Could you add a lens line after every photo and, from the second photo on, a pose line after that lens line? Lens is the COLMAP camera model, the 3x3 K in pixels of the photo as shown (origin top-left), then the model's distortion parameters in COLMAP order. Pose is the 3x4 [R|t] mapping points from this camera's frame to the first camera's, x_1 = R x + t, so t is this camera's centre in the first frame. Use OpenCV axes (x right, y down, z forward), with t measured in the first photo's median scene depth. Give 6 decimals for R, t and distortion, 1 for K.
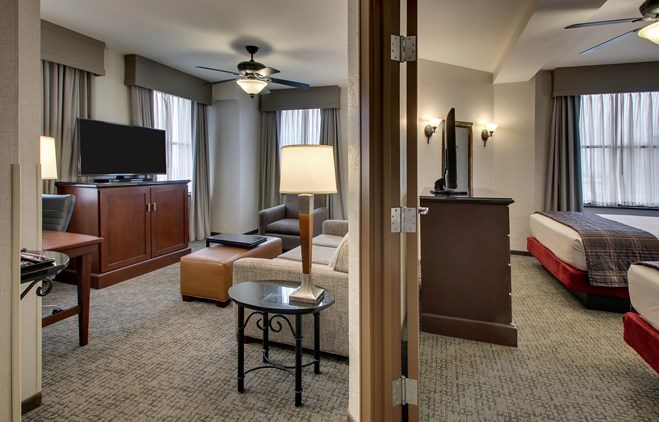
lens RADIAL K [[301.6, 0, 330.6], [0, 301.6, 168.3], [0, 0, 1]] dist [-0.003465, -0.001434]
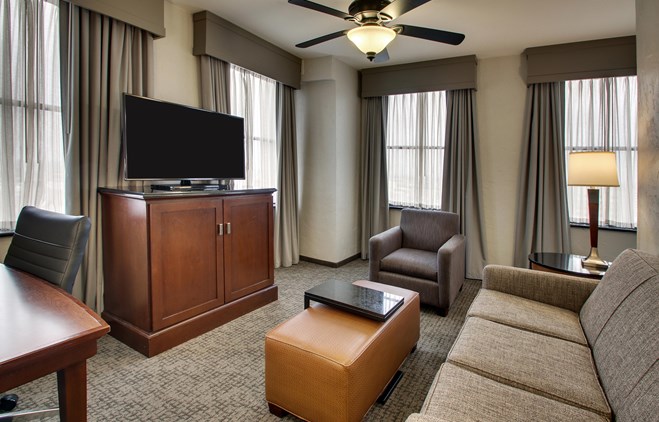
lens RADIAL K [[309.3, 0, 327.4], [0, 309.3, 182.4], [0, 0, 1]] dist [0.036170, -0.000093]
pose [[0.973999, 0.024483, -0.225224, -0.182110], [-0.018674, 0.999437, 0.027888, 0.001742], [0.225780, -0.022957, 0.973908, 0.312655]]
